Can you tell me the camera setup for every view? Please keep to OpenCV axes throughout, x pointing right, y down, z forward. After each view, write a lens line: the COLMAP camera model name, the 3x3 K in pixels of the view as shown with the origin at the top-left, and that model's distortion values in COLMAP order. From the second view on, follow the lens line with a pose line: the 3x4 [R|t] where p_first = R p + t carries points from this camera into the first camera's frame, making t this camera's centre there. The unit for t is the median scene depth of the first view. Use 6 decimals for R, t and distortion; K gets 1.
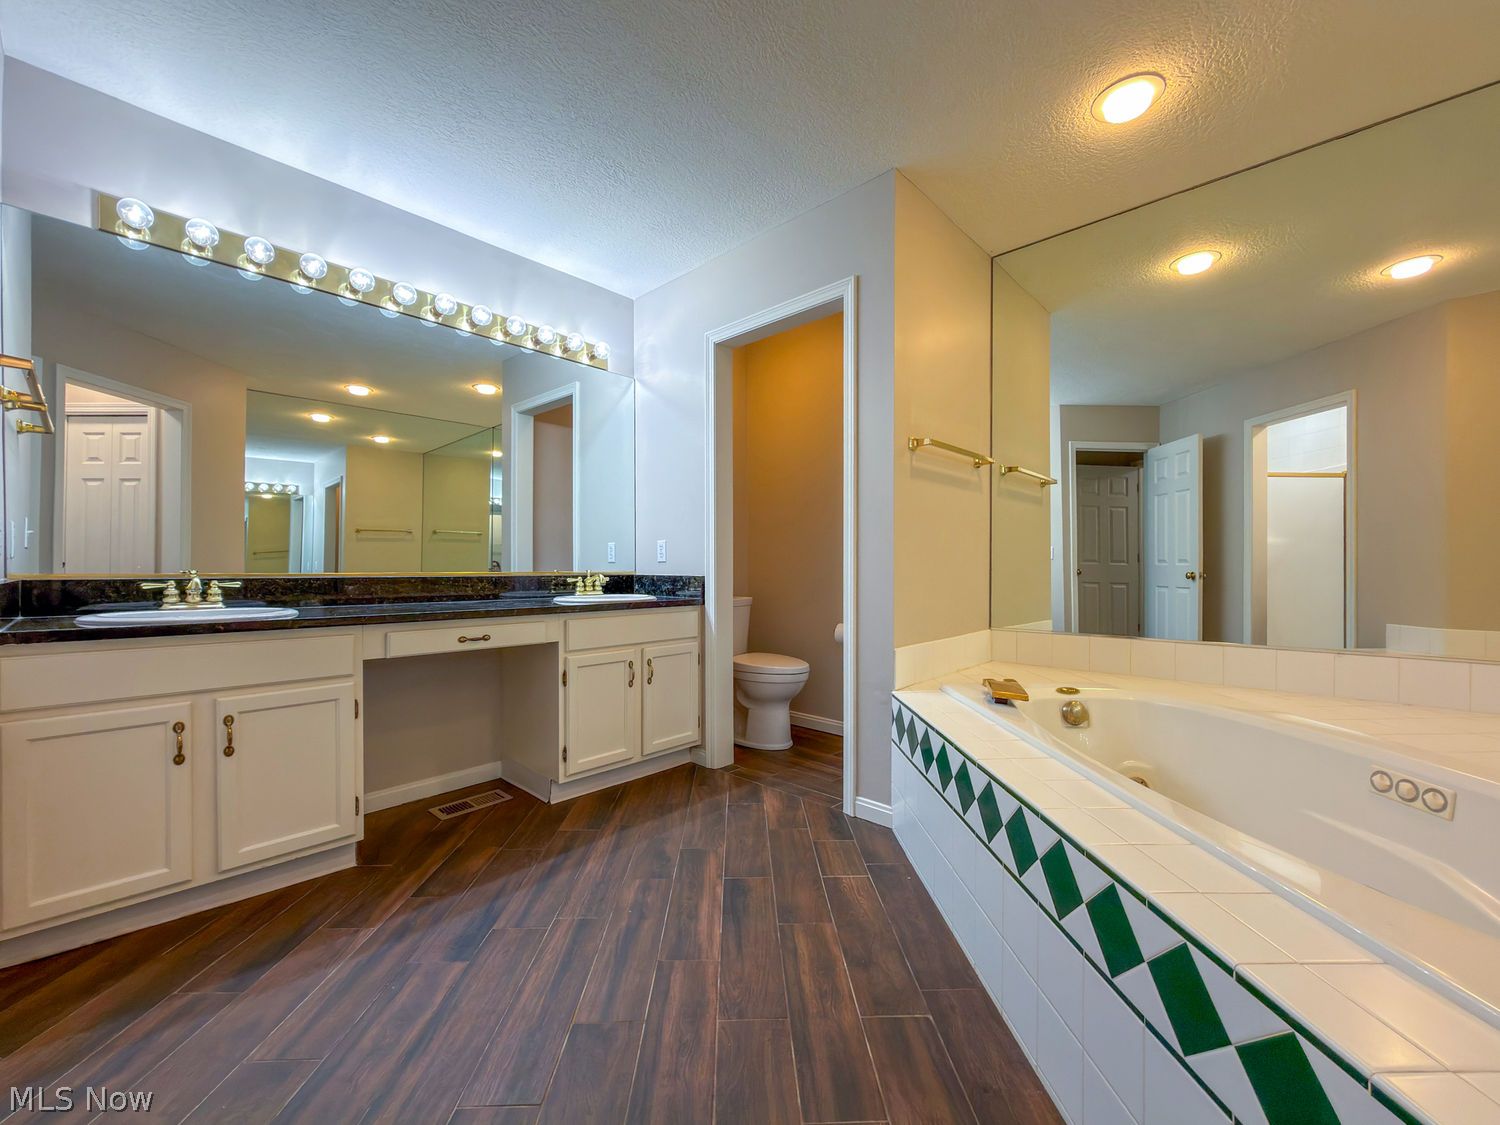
lens RADIAL K [[629.6, 0, 750.0], [0, 629.6, 562.5], [0, 0, 1]] dist [0.000883, 0.000094]
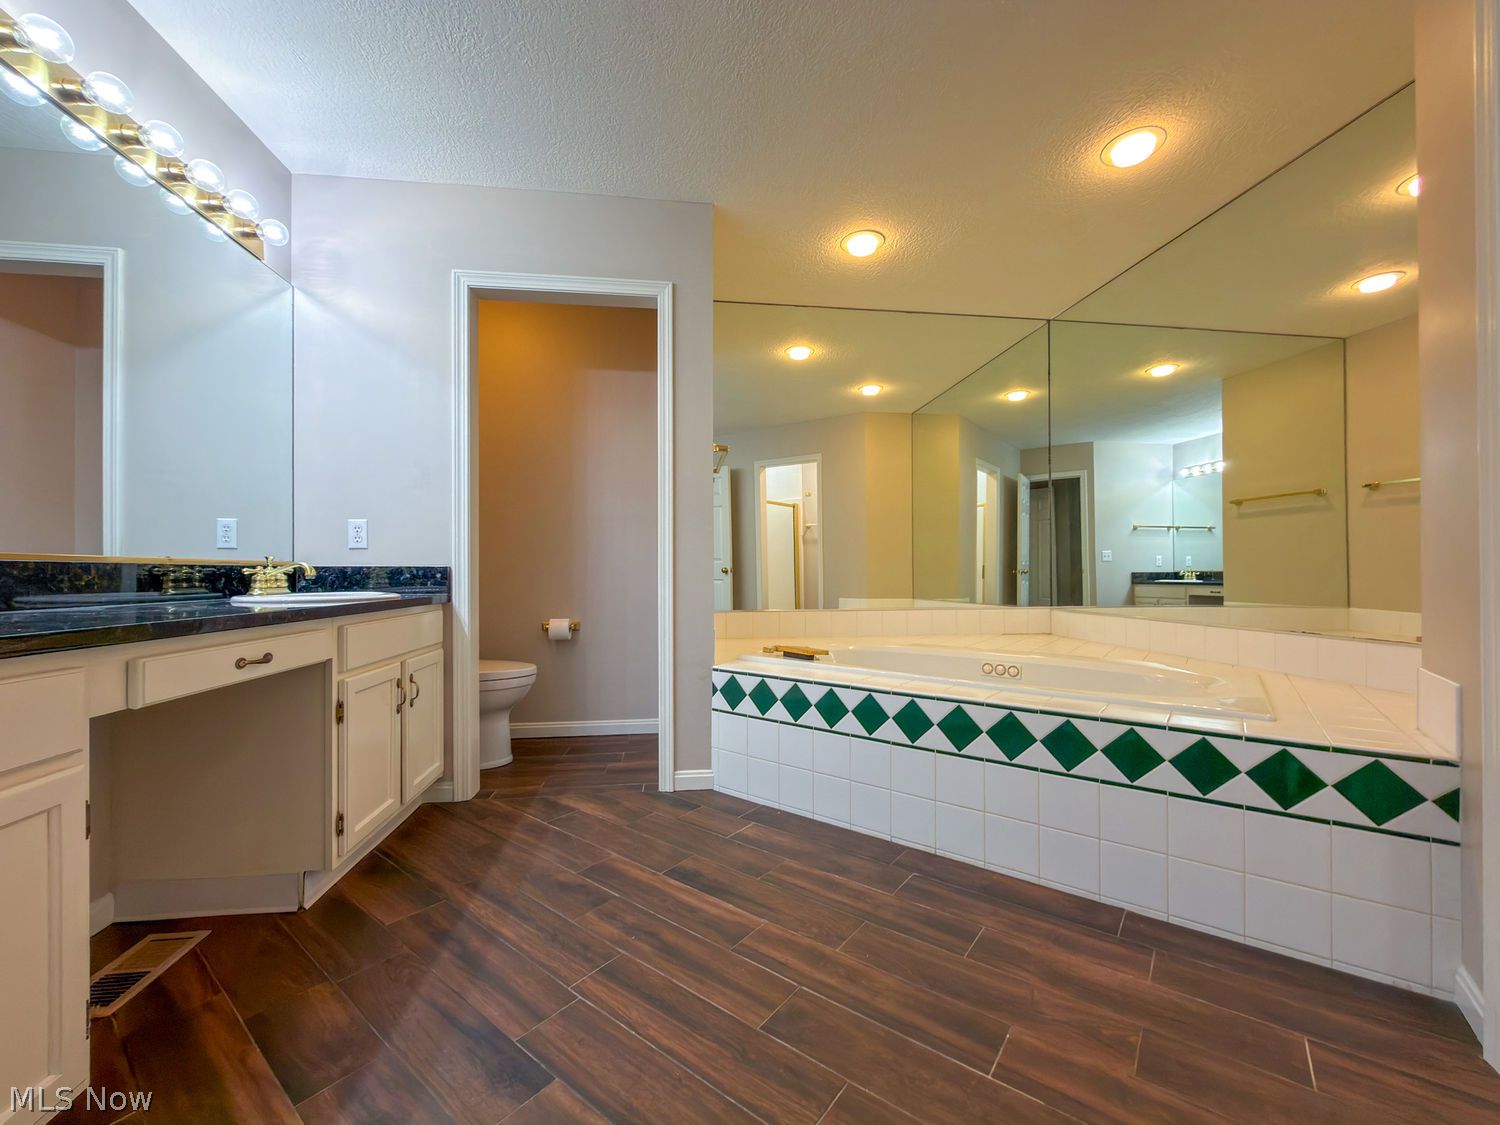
lens RADIAL K [[616.4, 0, 767.9], [0, 616.4, 558.1], [0, 0, 1]] dist [-0.001331, 0.000014]
pose [[0.616676, 0.014220, 0.787089, -0.489081], [-0.002288, 0.999865, -0.016272, 0.025572], [-0.787214, 0.008234, 0.616625, 0.206355]]
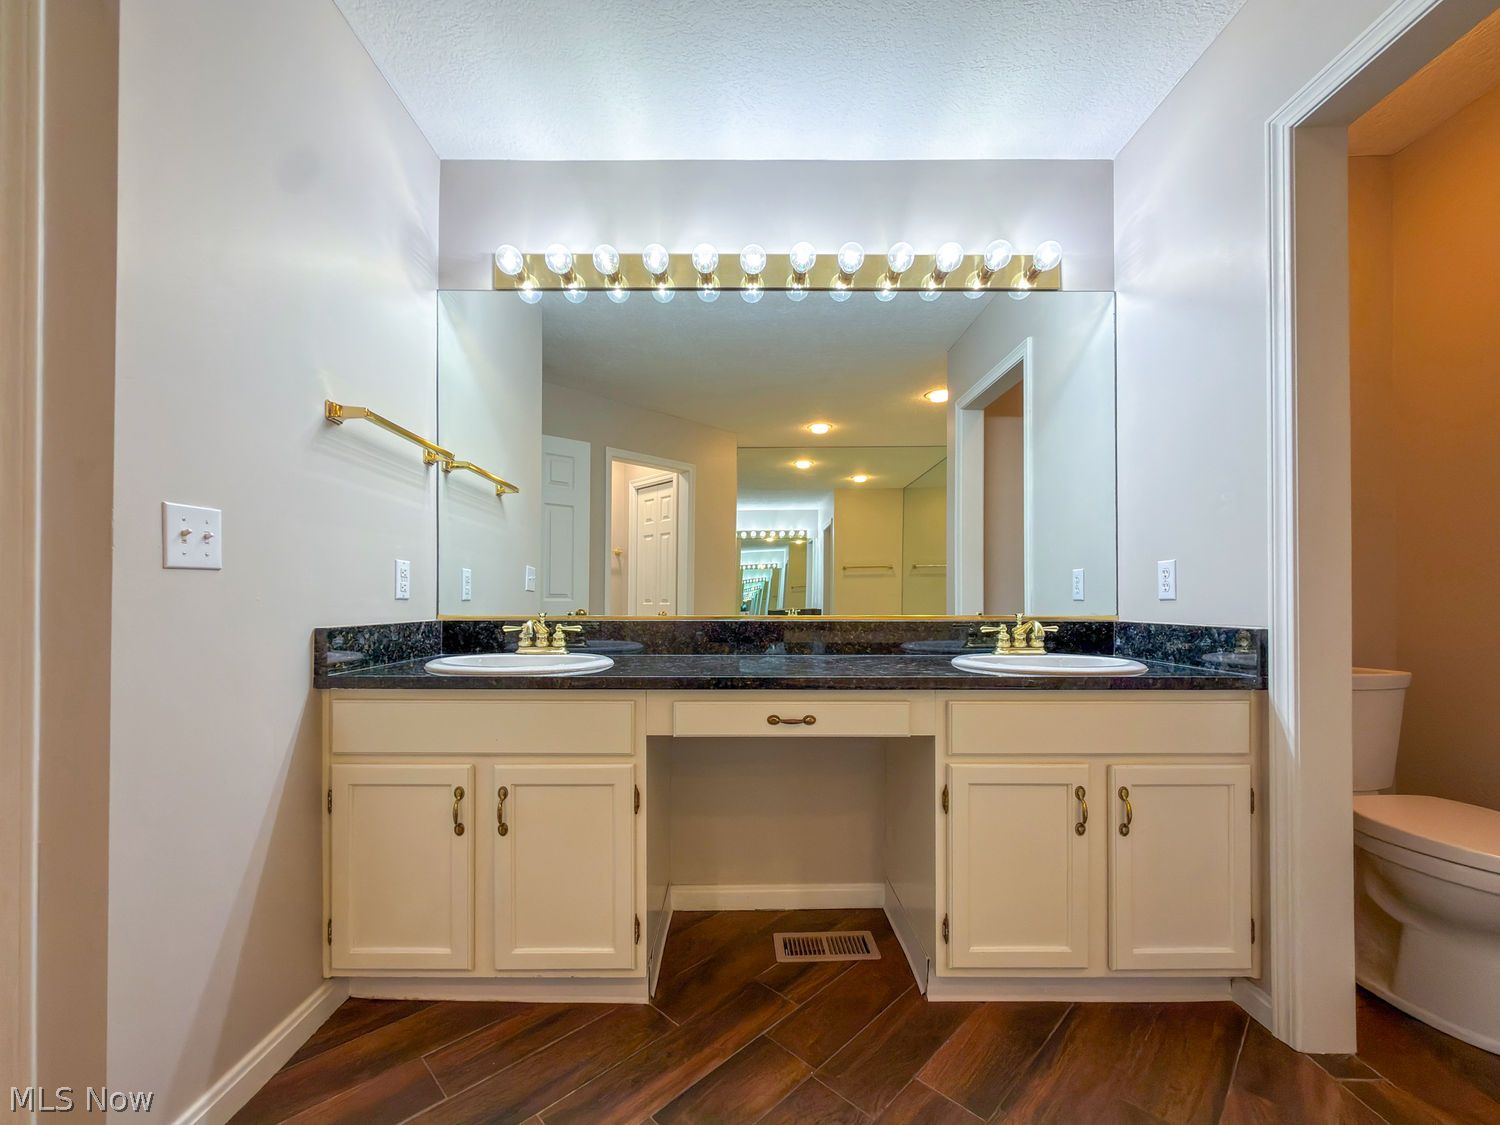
lens RADIAL K [[607.7, 0, 734.2], [0, 607.7, 598.0], [0, 0, 1]] dist [0.000473, 0.000381]
pose [[0.681381, -0.004403, -0.731916, -0.010703], [0.007174, 0.999974, 0.000664, -0.006256], [0.731894, -0.005703, 0.681394, 0.428443]]
